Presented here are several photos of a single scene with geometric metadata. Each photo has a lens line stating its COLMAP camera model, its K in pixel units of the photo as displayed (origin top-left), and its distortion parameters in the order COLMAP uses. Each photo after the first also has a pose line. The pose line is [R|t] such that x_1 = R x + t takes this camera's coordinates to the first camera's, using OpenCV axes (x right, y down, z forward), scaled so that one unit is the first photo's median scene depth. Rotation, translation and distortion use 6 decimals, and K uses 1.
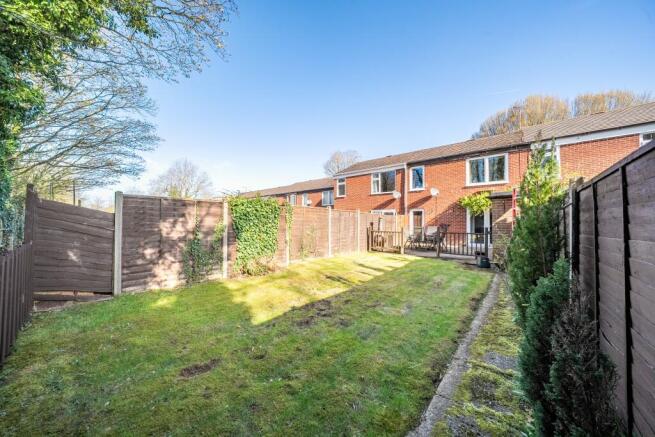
lens RADIAL K [[225.4, 0, 326.3], [0, 225.4, 217.6], [0, 0, 1]] dist [-0.023278, 0.000303]
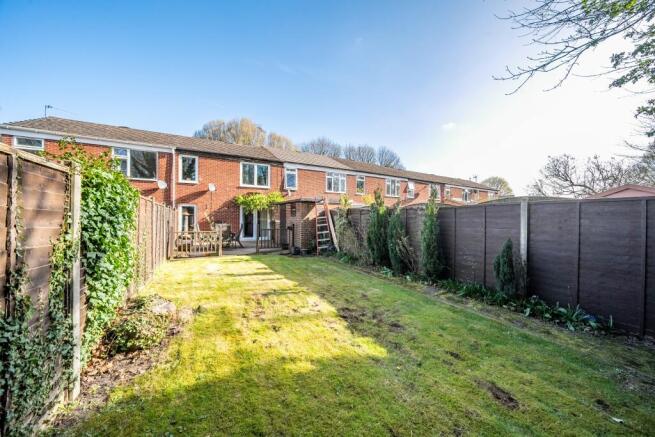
lens RADIAL K [[225.4, 0, 326.3], [0, 225.4, 217.6], [0, 0, 1]] dist [-0.023278, 0.000303]
pose [[0.324398, -0.003384, 0.945914, -0.292006], [-0.020276, 0.999739, 0.010531, -0.006398], [-0.945703, -0.022596, 0.324245, 0.246331]]
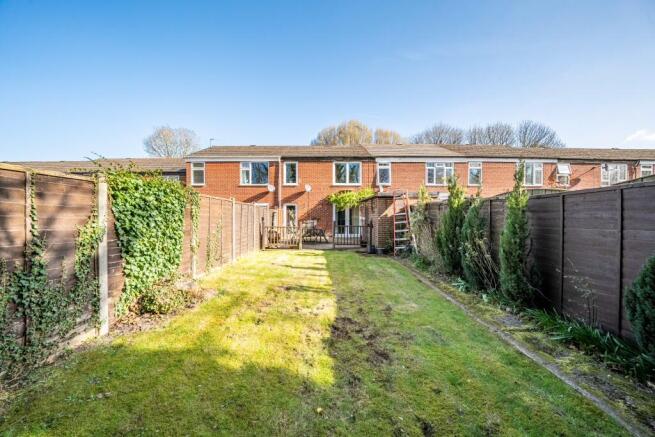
lens RADIAL K [[225.4, 0, 326.3], [0, 225.4, 217.6], [0, 0, 1]] dist [-0.023278, 0.000303]
pose [[0.749890, -0.011450, 0.661463, -0.183649], [-0.008841, 0.999588, 0.027325, -0.003664], [-0.661503, -0.026339, 0.749479, 0.143842]]
